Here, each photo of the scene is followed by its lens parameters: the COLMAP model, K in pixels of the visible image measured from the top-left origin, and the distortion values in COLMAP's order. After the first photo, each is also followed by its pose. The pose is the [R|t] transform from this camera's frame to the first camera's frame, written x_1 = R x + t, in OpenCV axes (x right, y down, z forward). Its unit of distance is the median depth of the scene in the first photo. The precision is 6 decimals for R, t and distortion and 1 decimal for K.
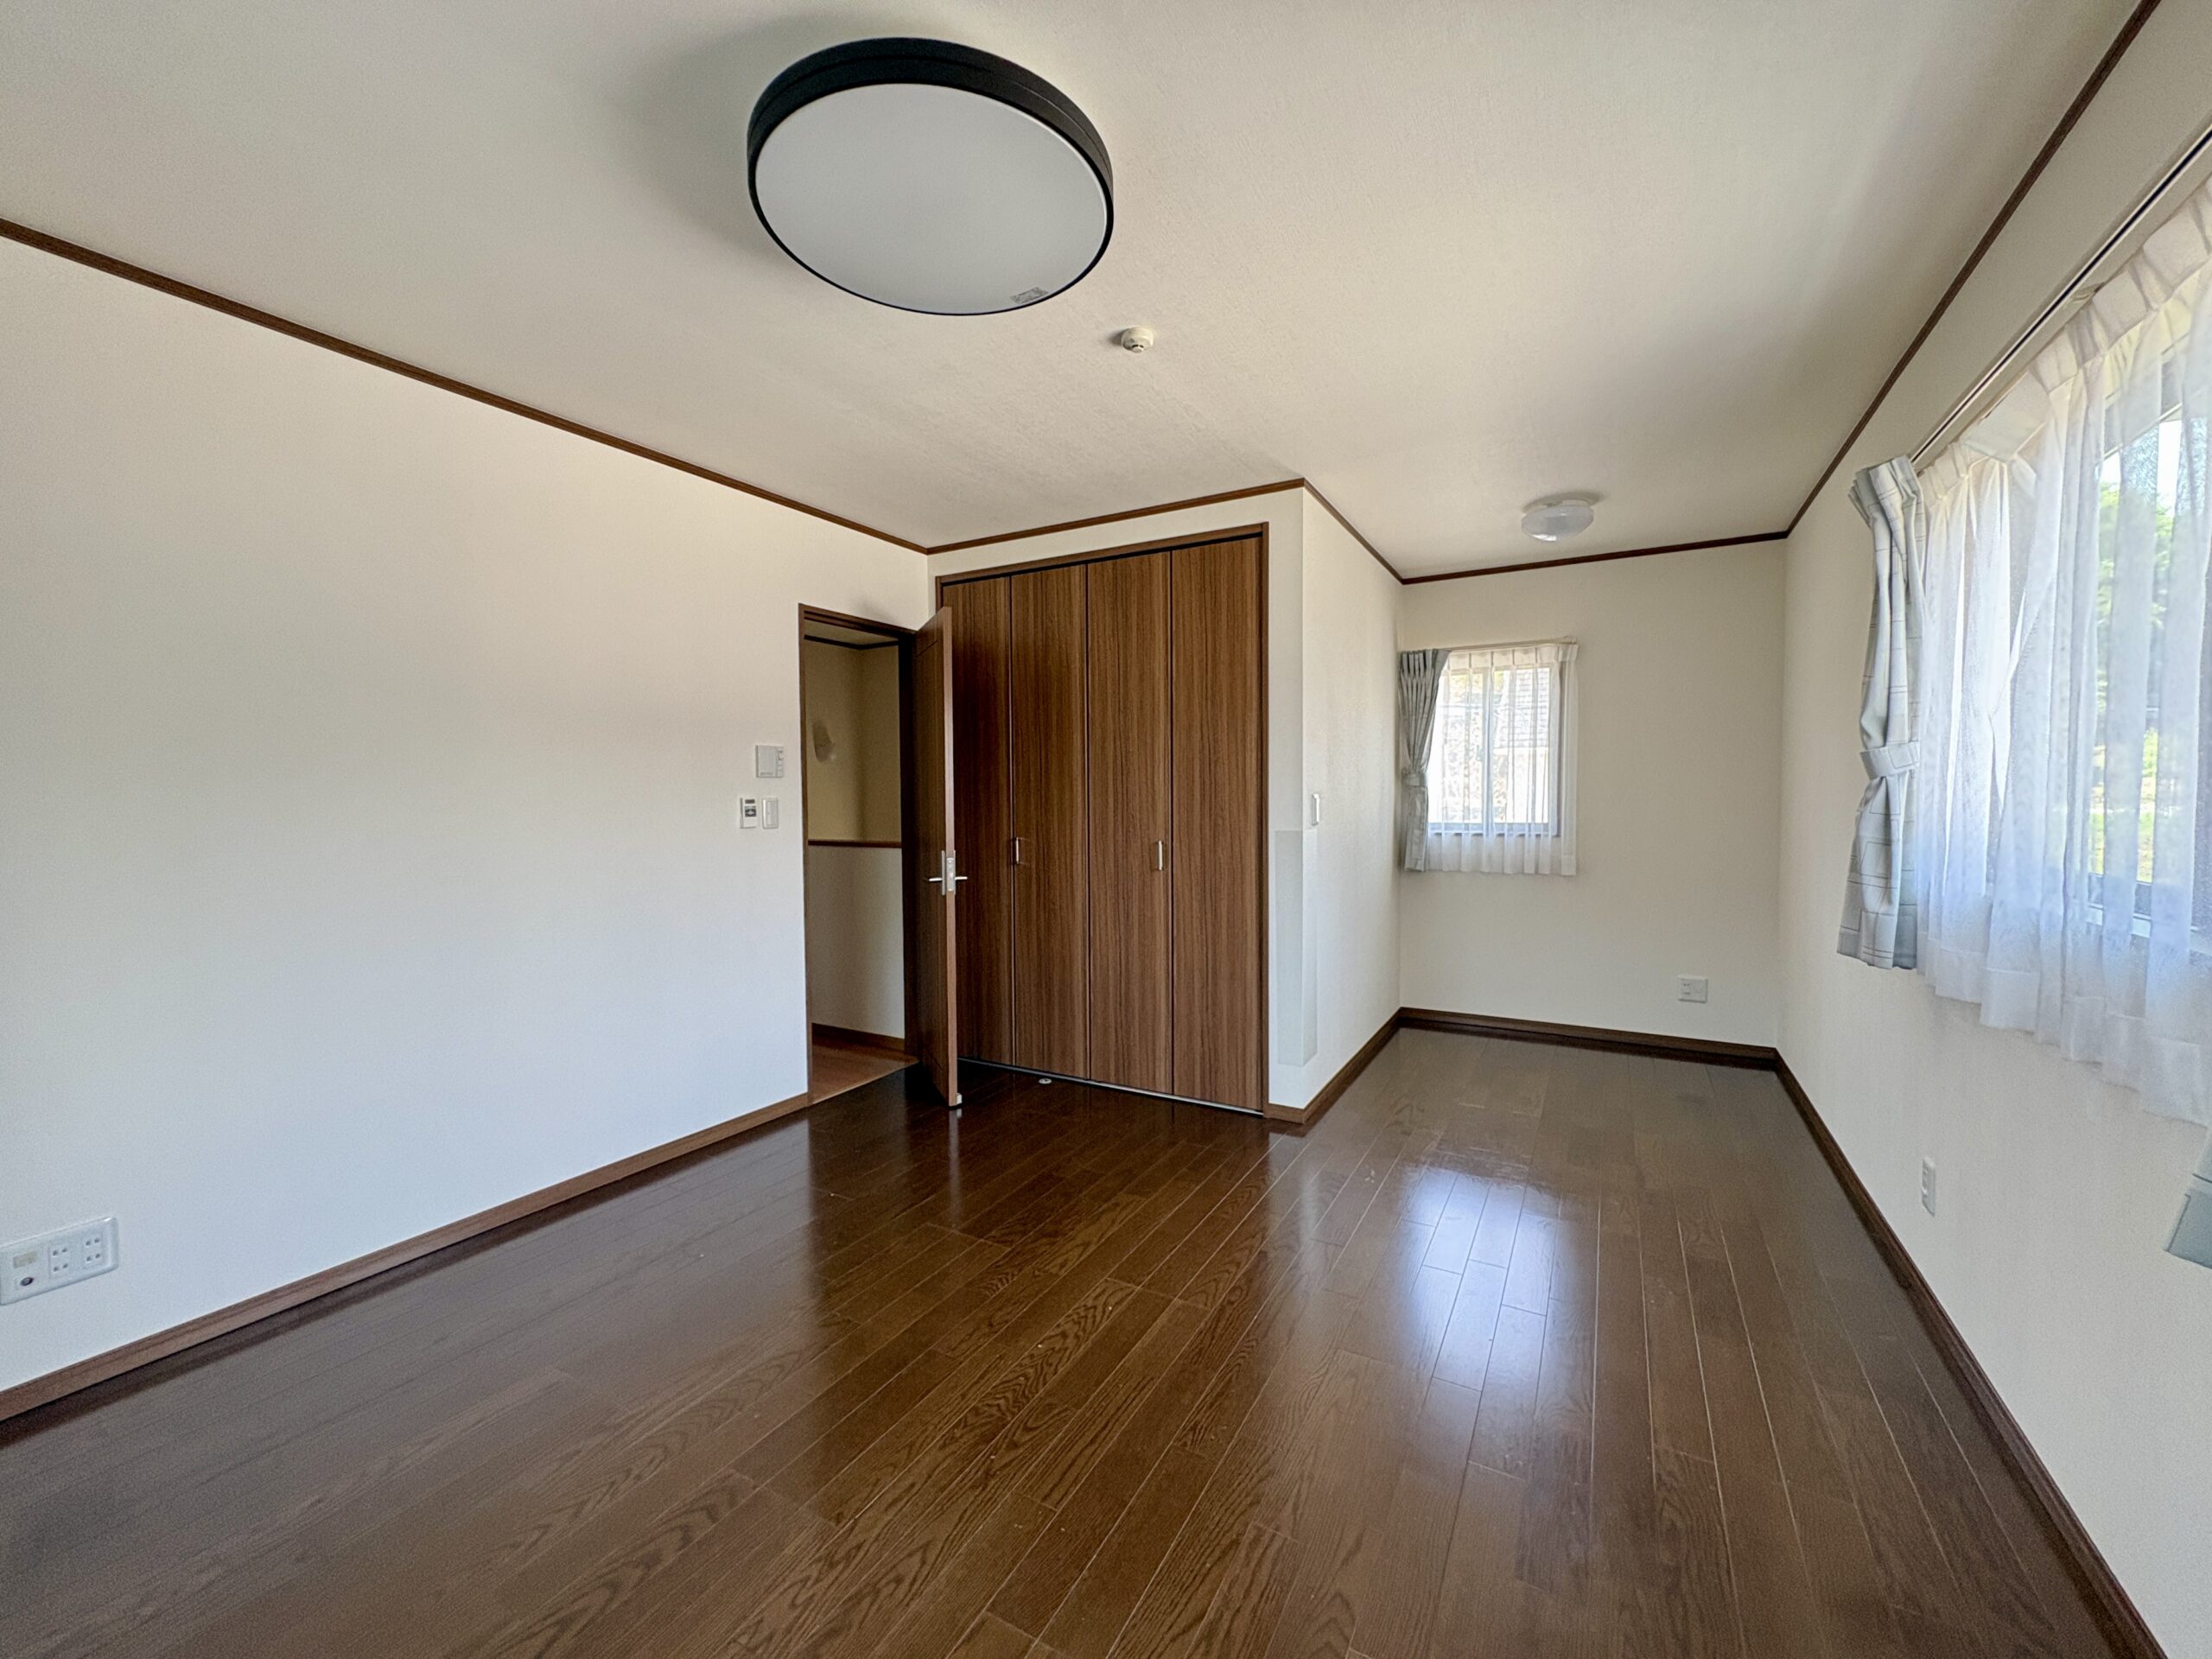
lens RADIAL K [[885.6, 0, 1111.9], [0, 885.6, 838.2], [0, 0, 1]] dist [0.007136, 0.000169]
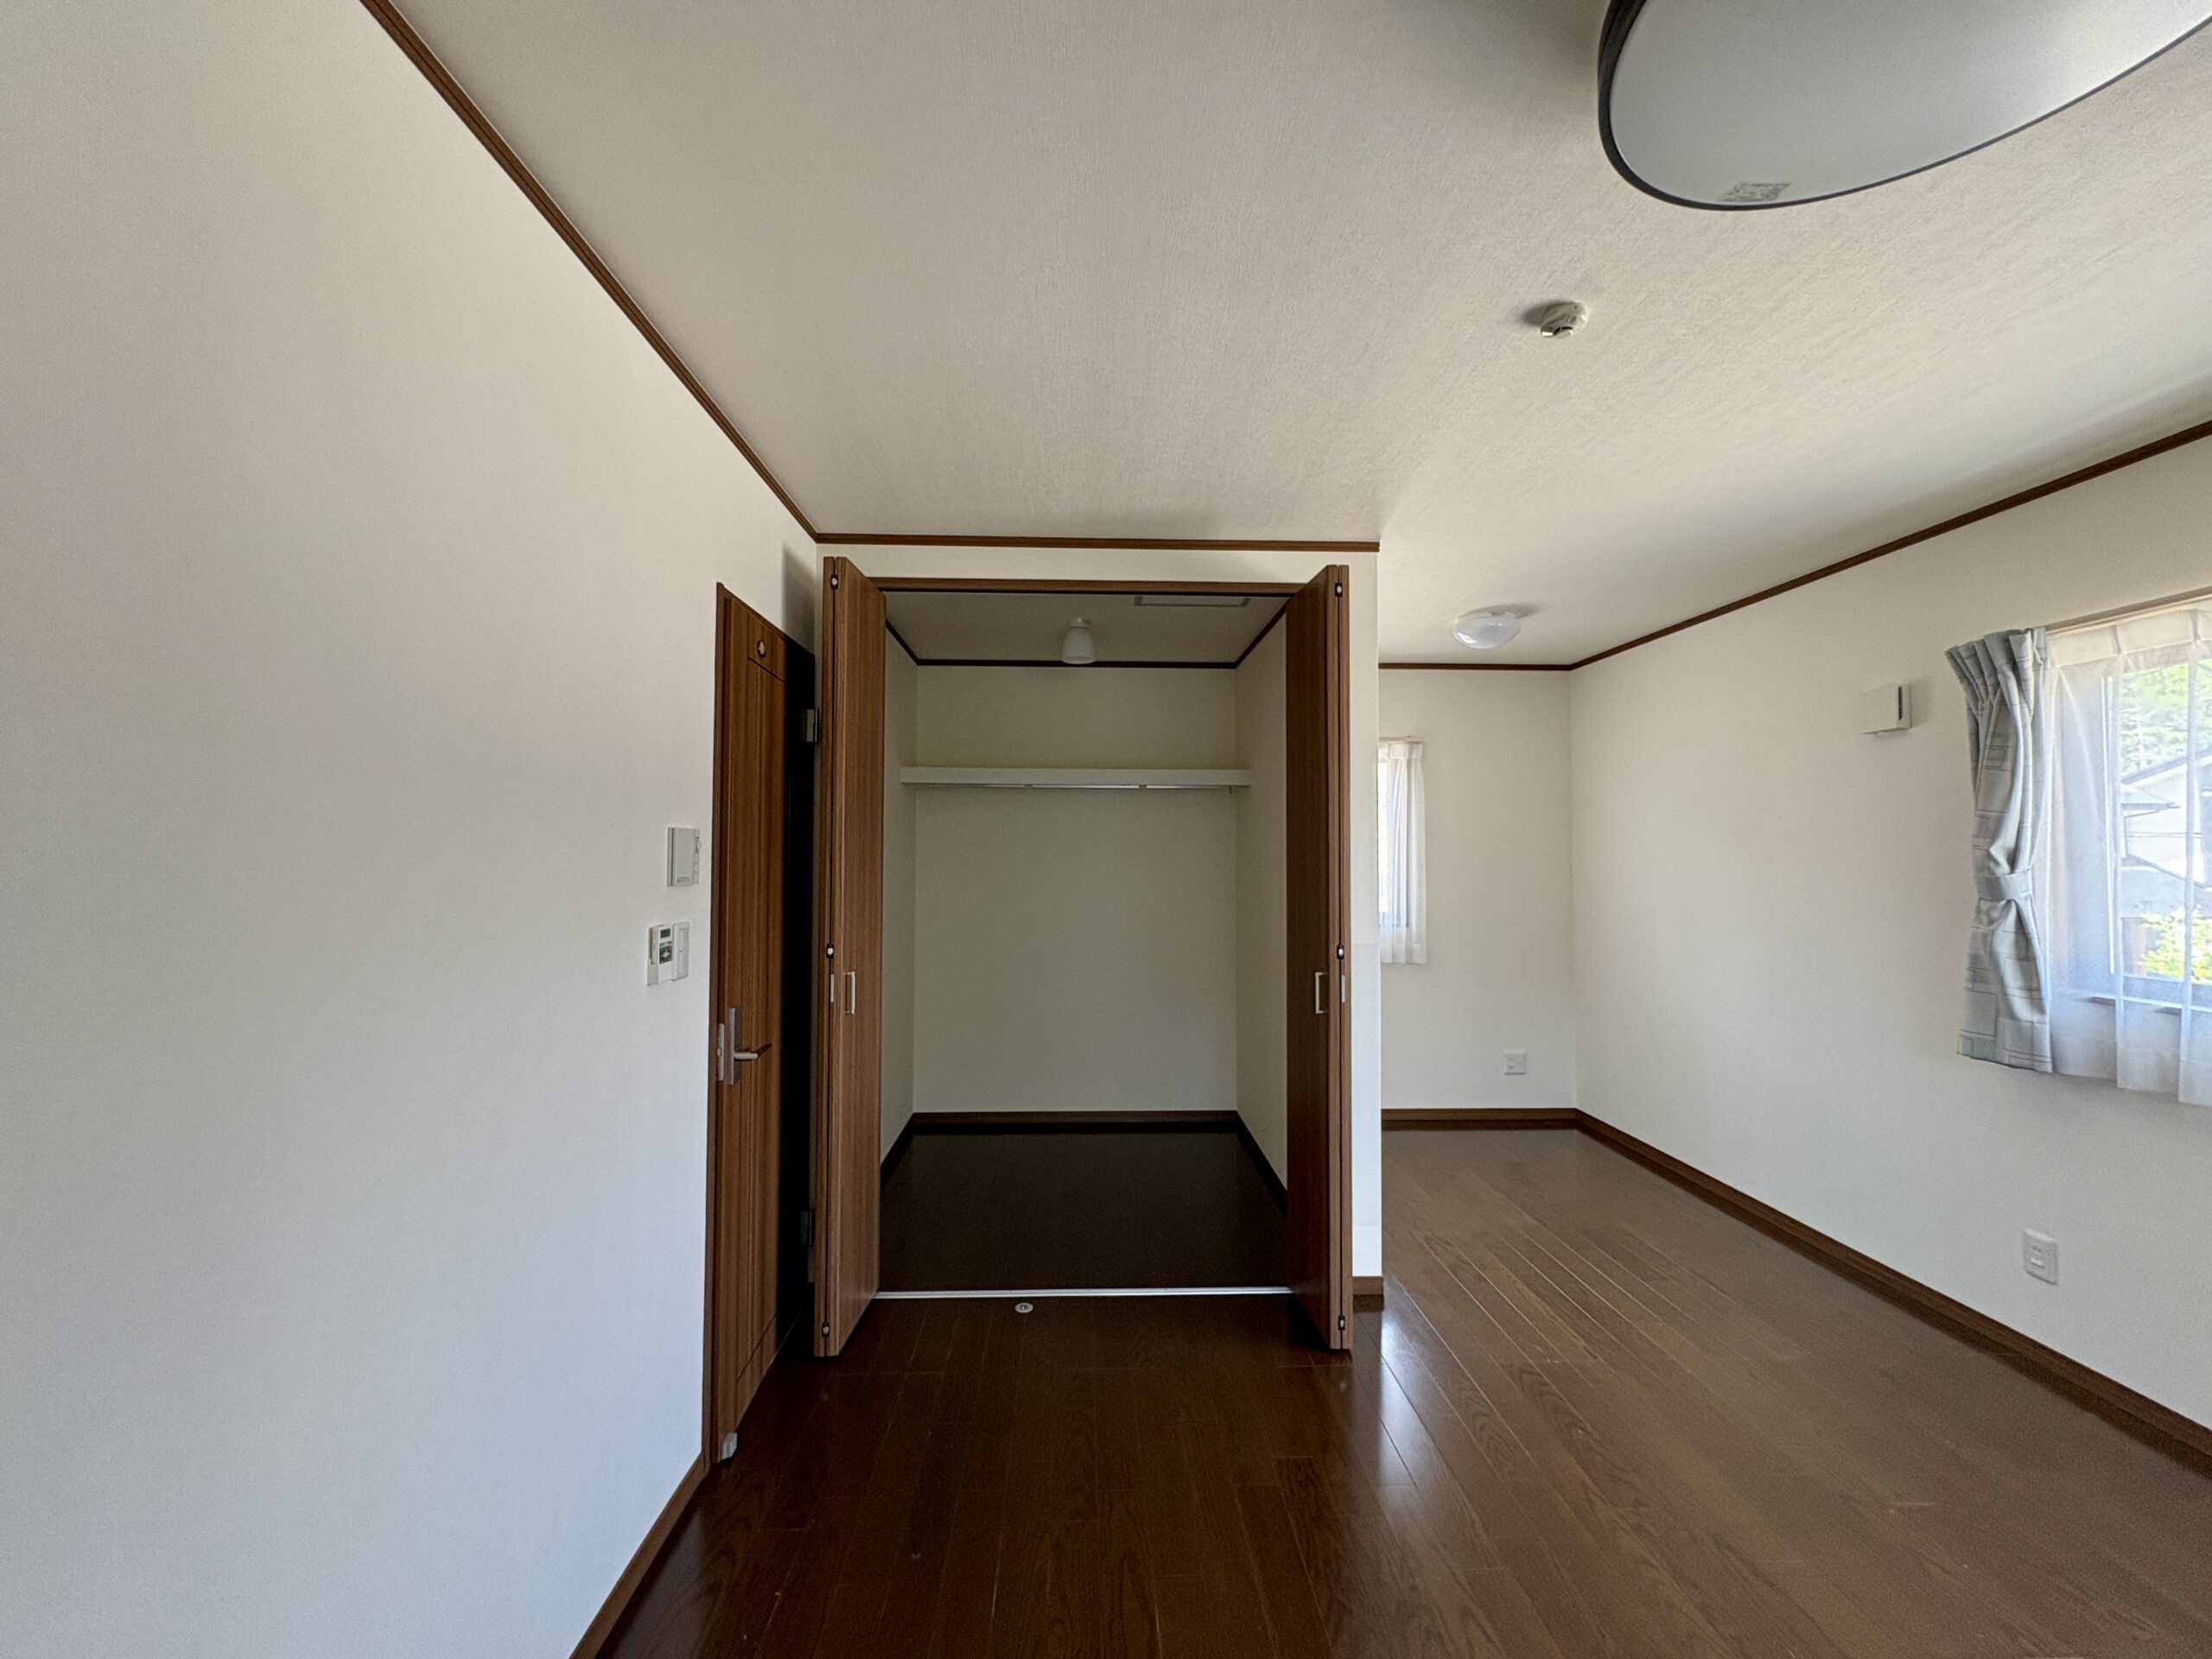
lens RADIAL K [[885.6, 0, 1107.4], [0, 885.6, 831.8], [0, 0, 1]] dist [0.007136, 0.000169]
pose [[0.847855, 0.023451, 0.529709, -0.467707], [0.016163, 0.997414, -0.070028, -0.060530], [-0.529981, 0.067936, 0.845284, 0.409813]]
